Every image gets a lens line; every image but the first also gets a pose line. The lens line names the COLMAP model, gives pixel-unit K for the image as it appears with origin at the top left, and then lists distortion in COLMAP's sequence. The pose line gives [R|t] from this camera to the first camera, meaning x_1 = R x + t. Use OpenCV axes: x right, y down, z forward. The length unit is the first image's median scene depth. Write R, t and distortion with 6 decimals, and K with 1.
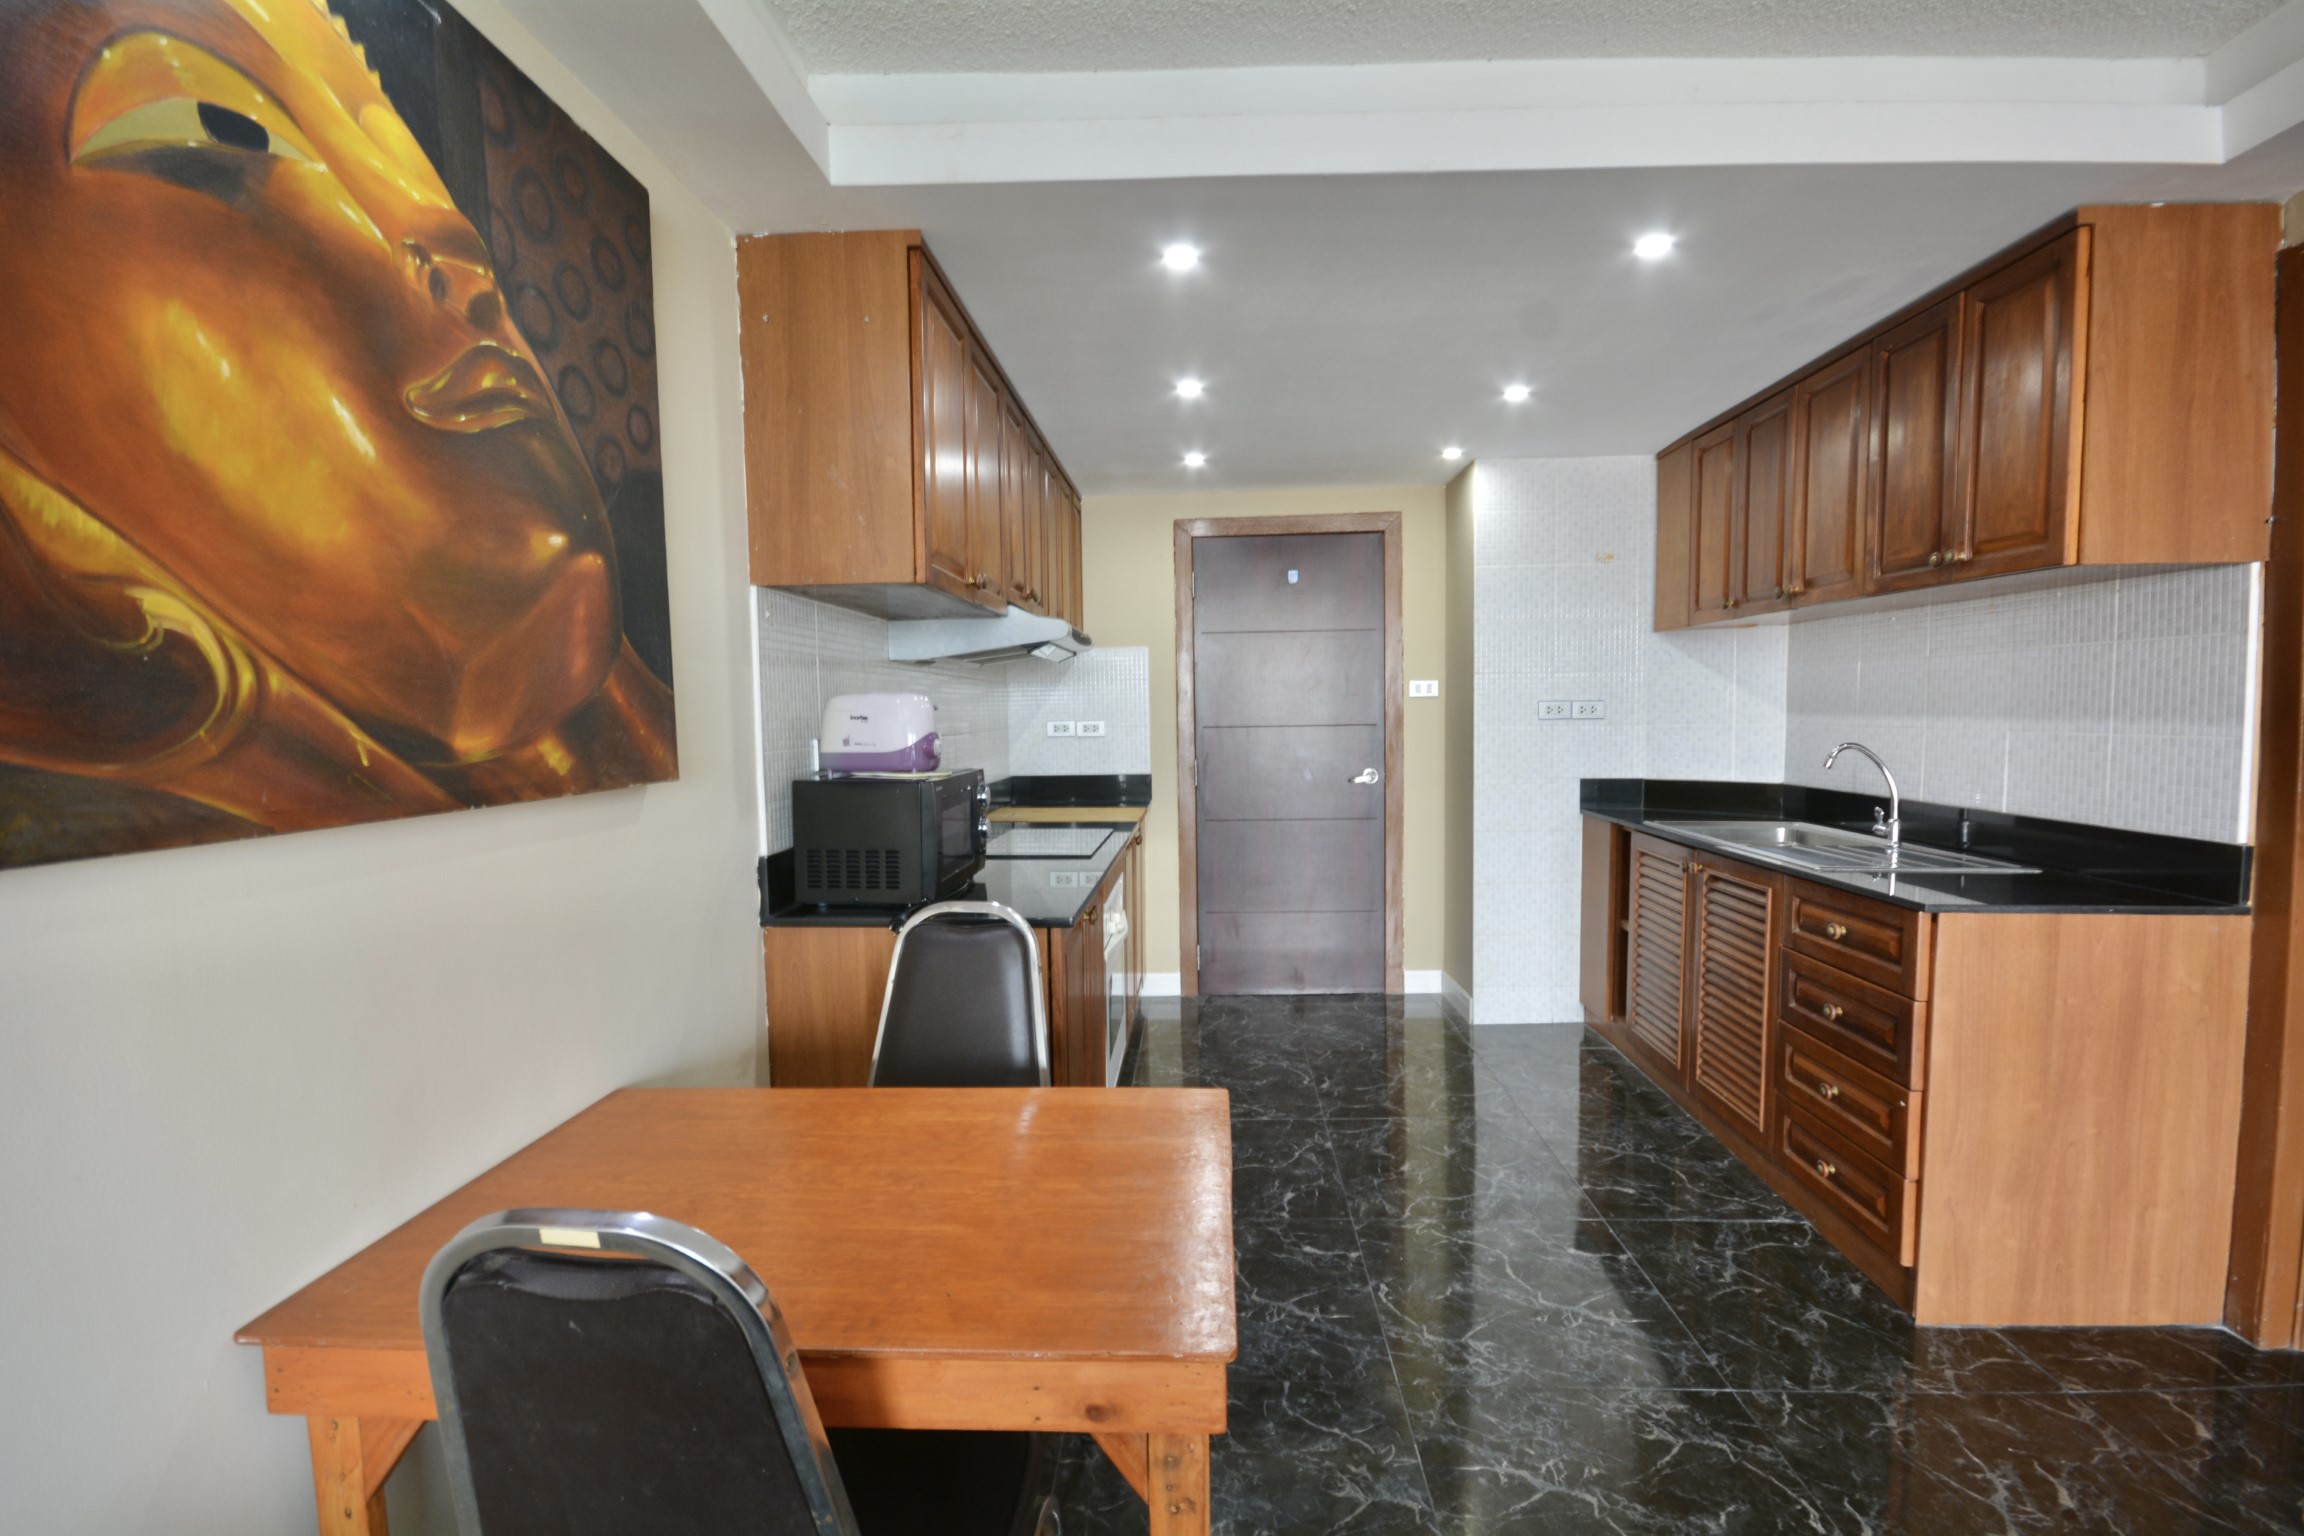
lens RADIAL K [[1012.8, 0, 1173.0], [0, 1012.8, 779.4], [0, 0, 1]] dist [0.010862, -0.013869]
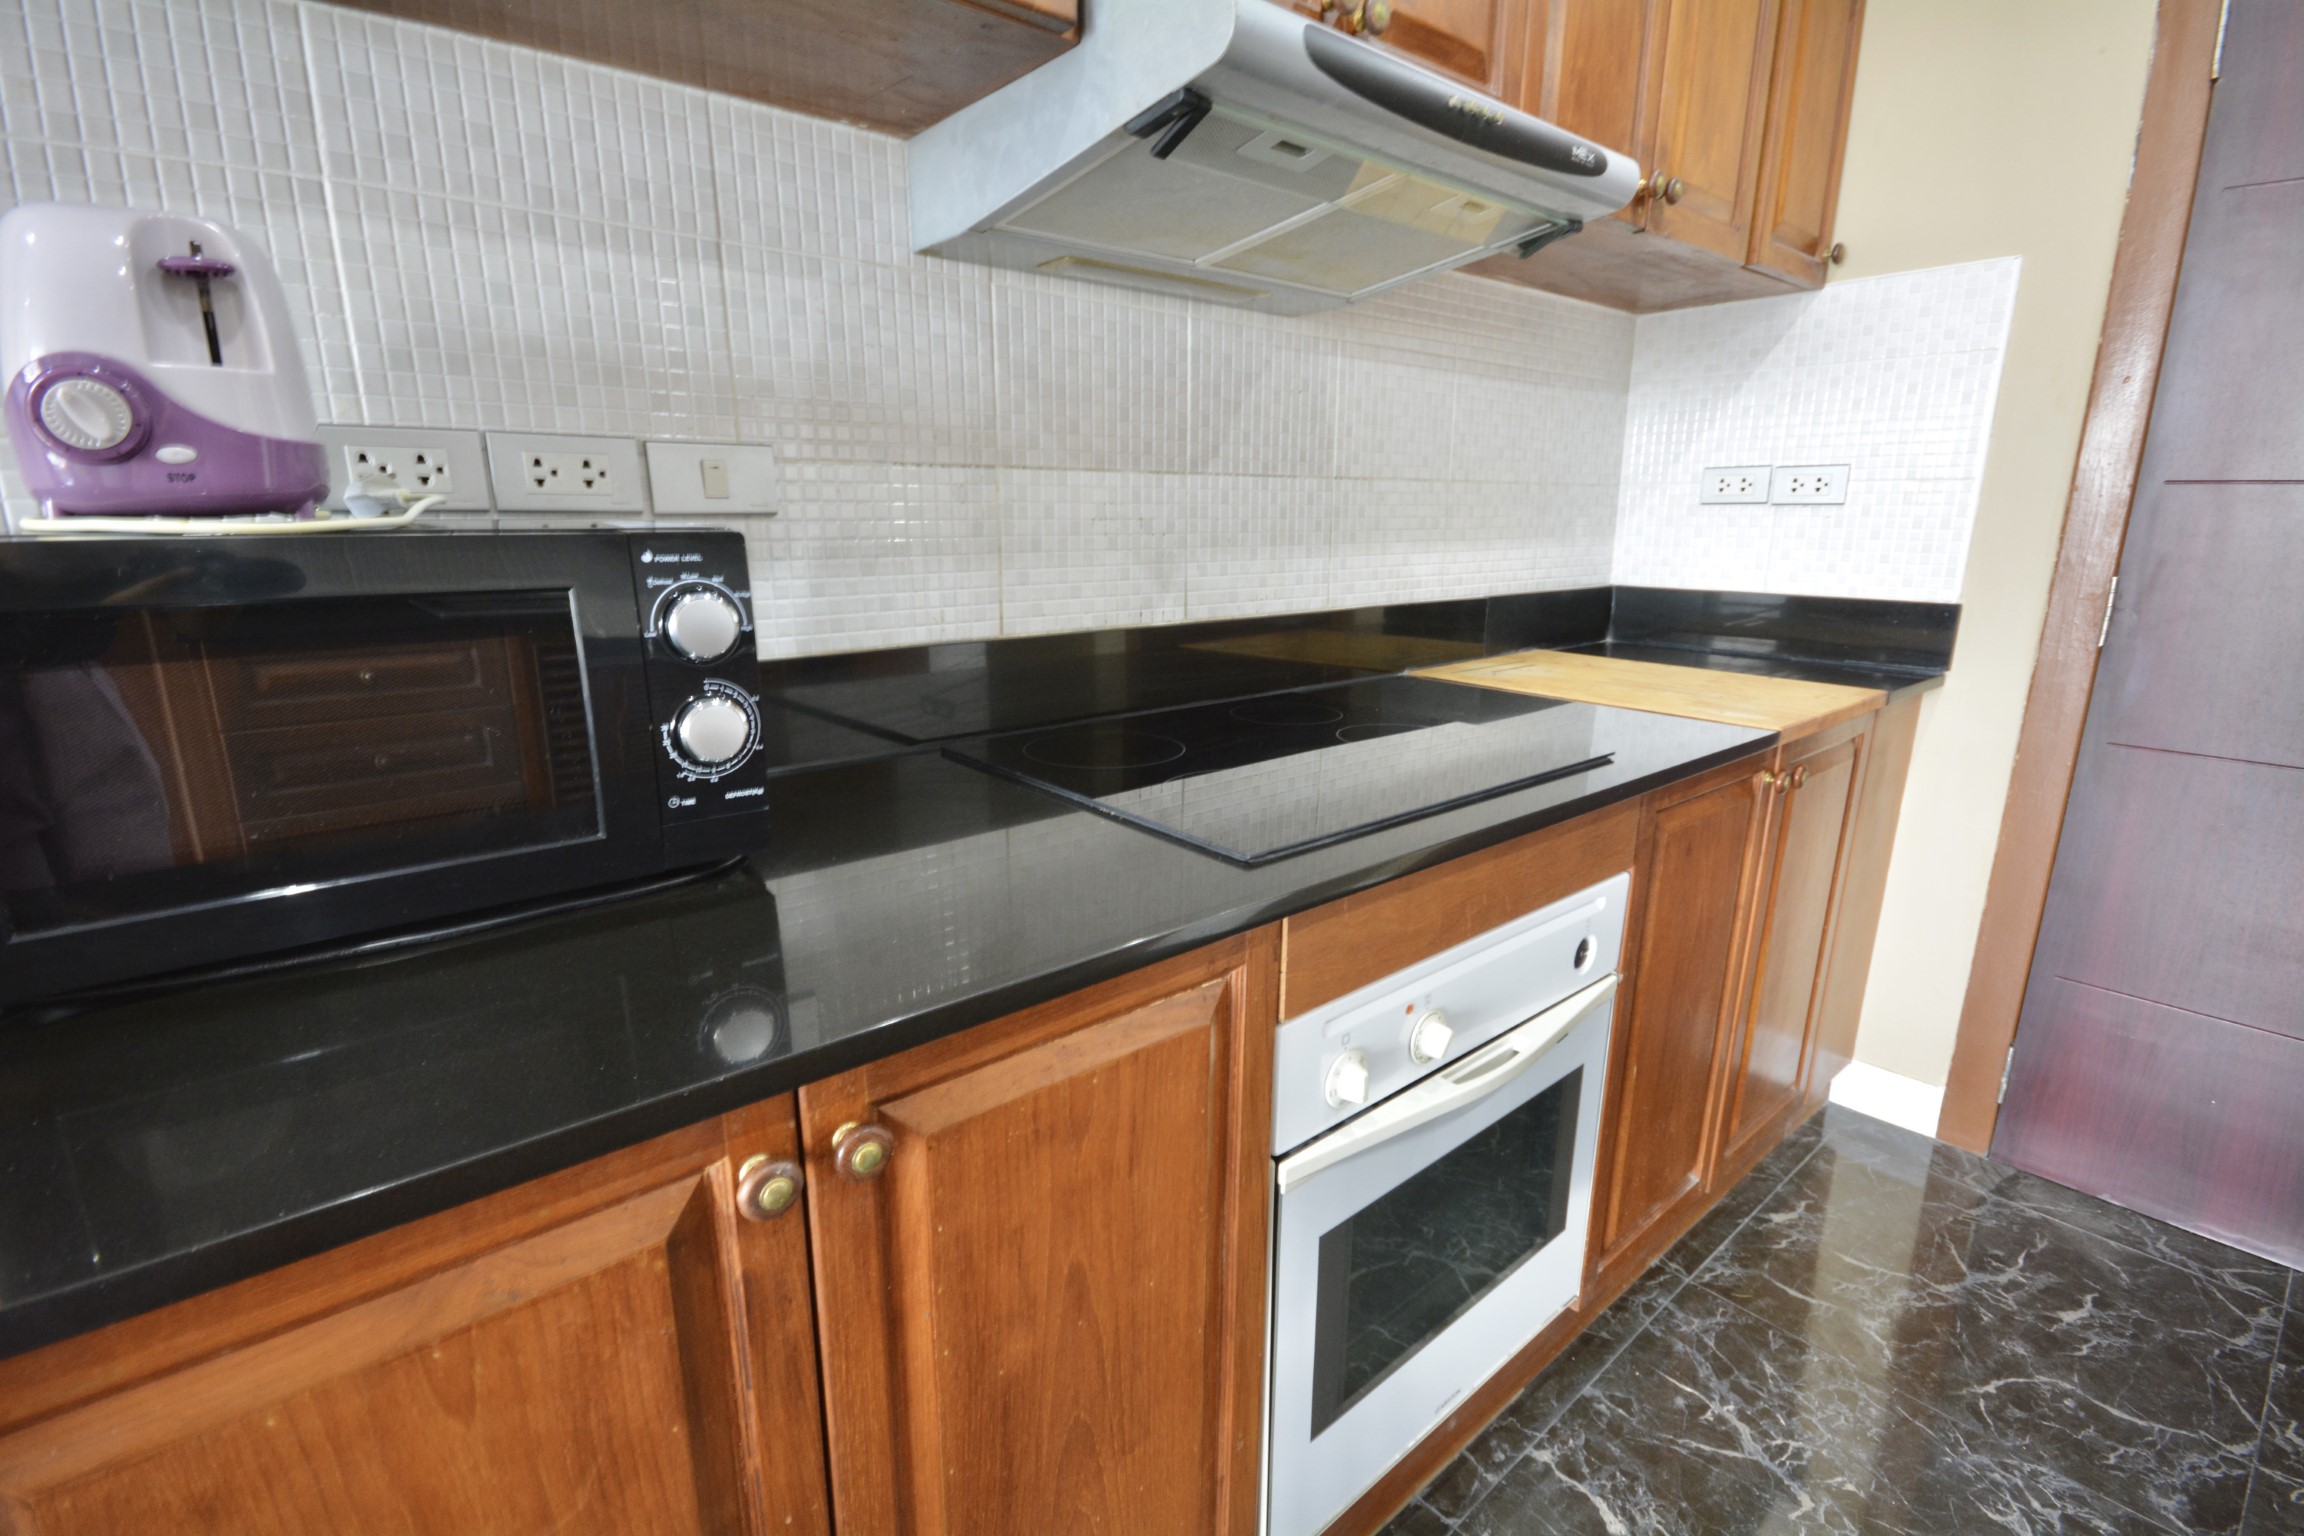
lens RADIAL K [[1036.6, 0, 1143.8], [0, 1036.6, 771.9], [0, 0, 1]] dist [0.004255, -0.003836]
pose [[0.666334, 0.200572, -0.718171, 0.245193], [-0.063622, 0.974924, 0.213248, -0.029020], [0.742934, -0.096403, 0.662386, 1.721970]]
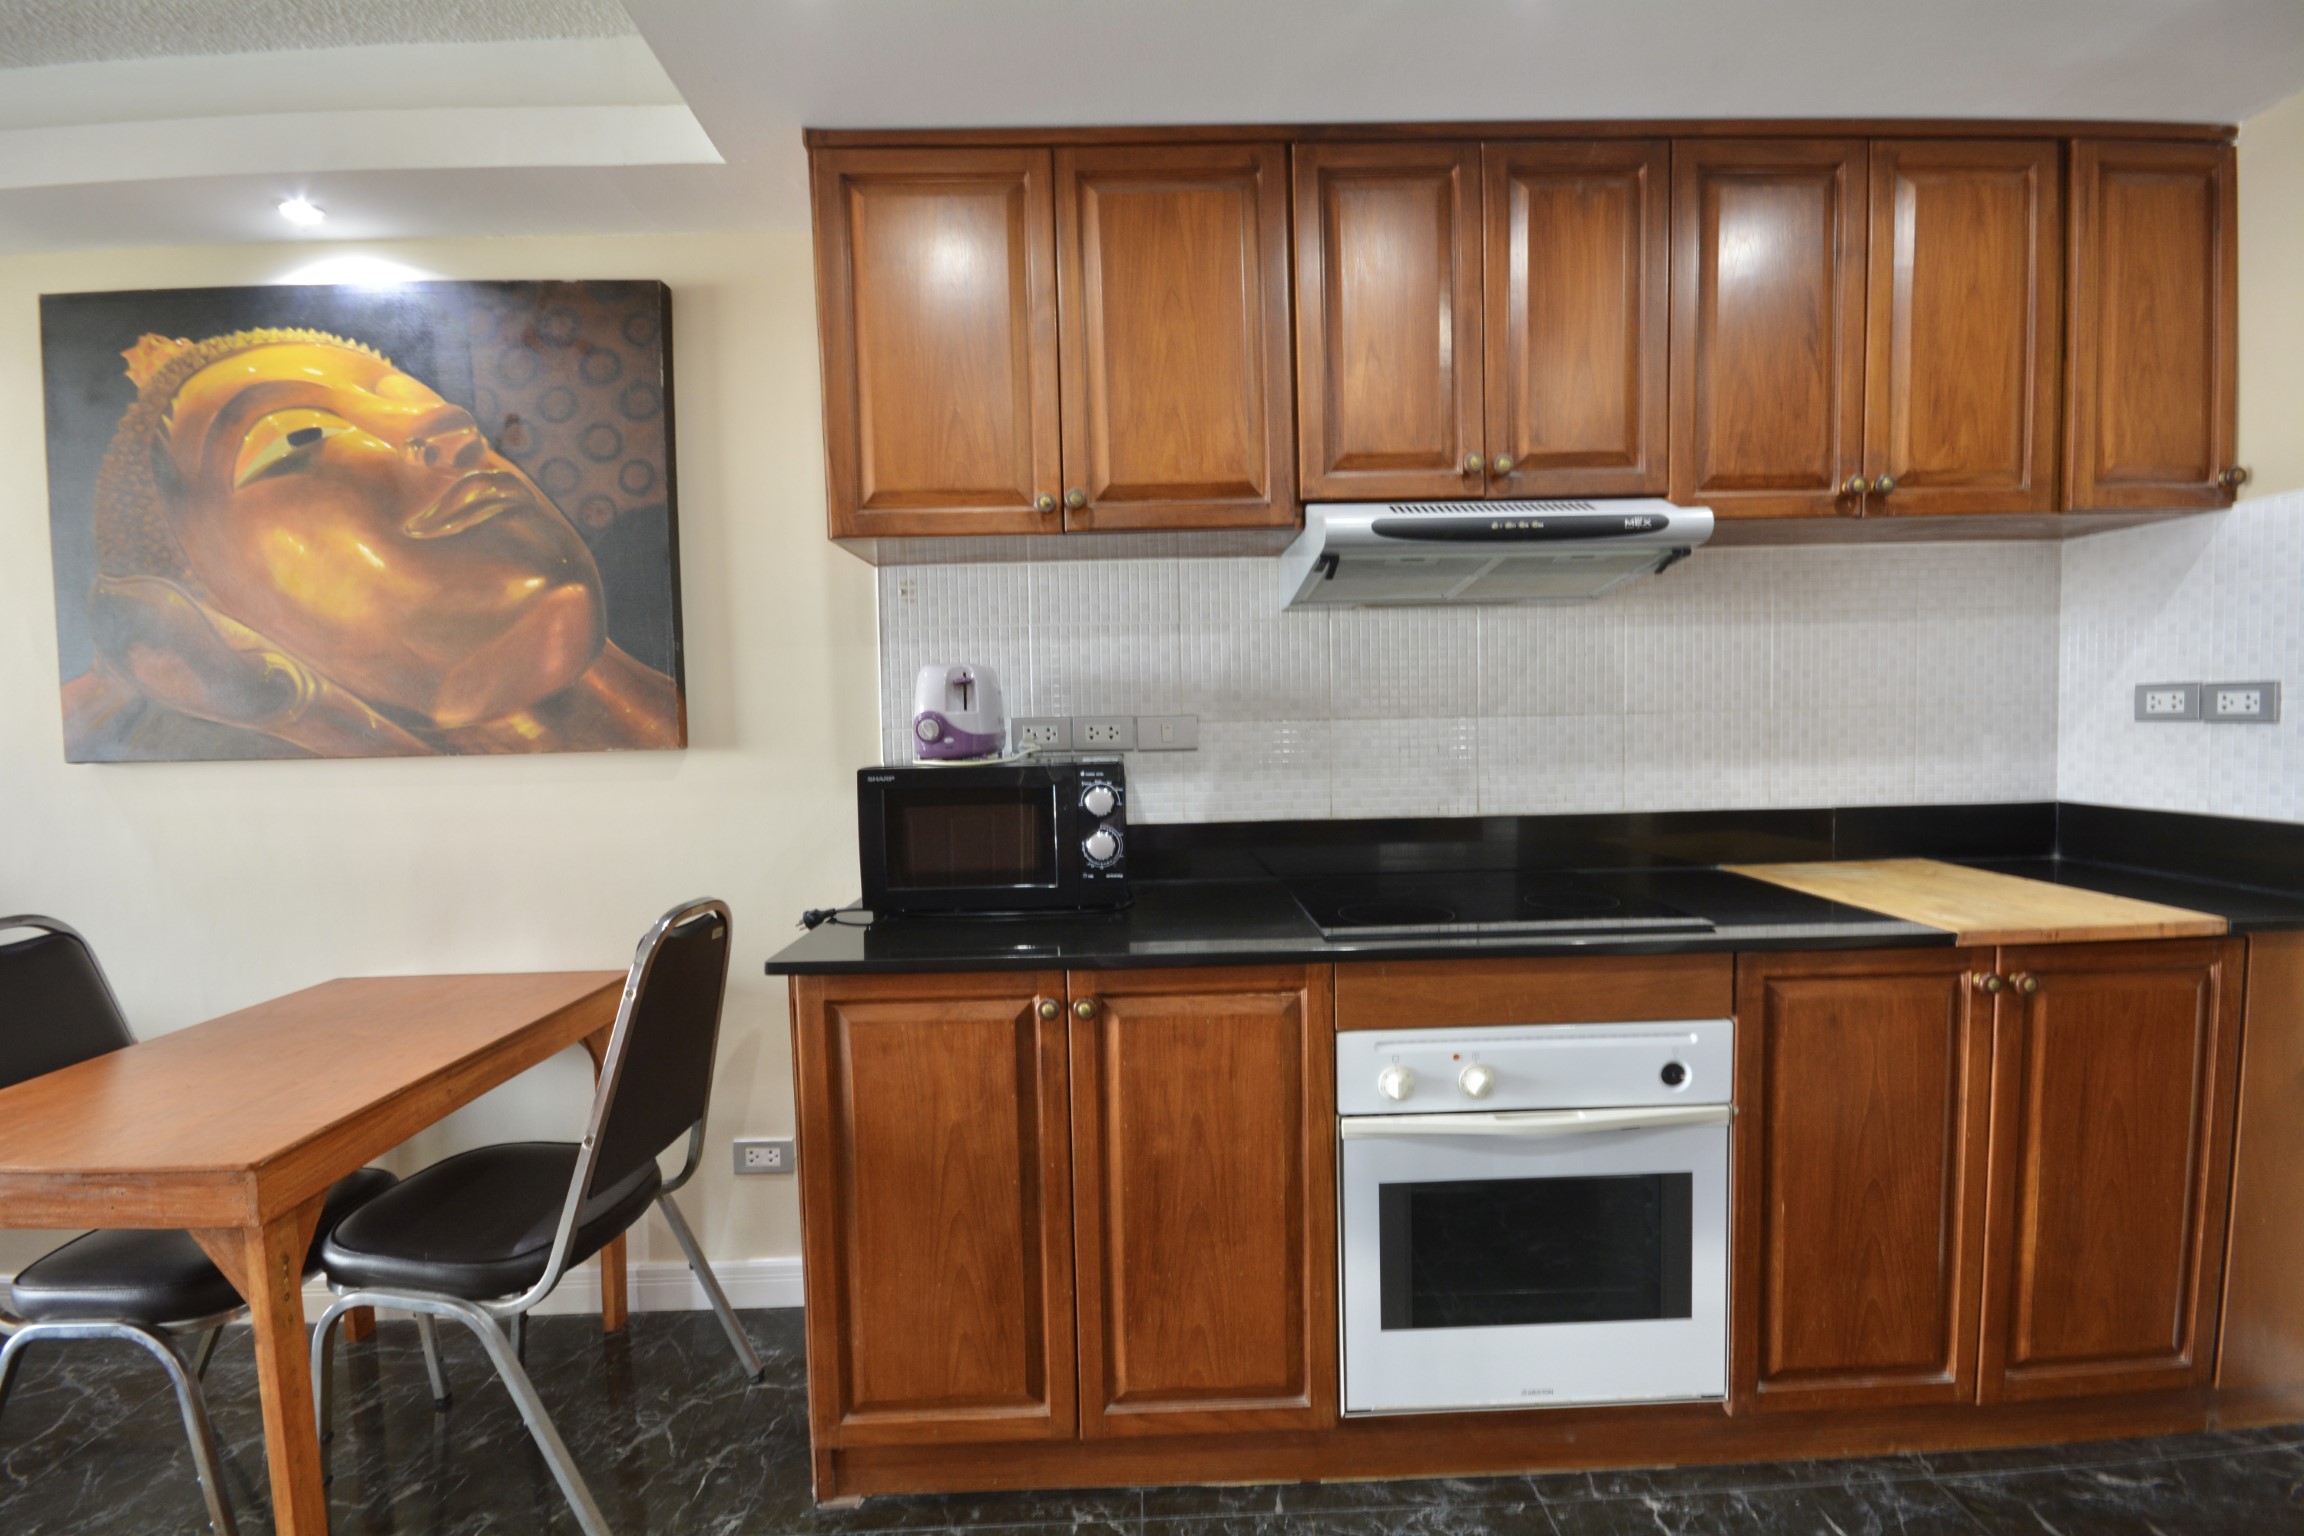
lens RADIAL K [[1012.8, 0, 1176.8], [0, 1012.8, 773.7], [0, 0, 1]] dist [0.010862, -0.013869]
pose [[0.066546, 0.073366, -0.995082, 1.015864], [-0.046378, 0.996443, 0.070365, -0.108661], [0.996705, 0.041467, 0.069712, 1.939142]]
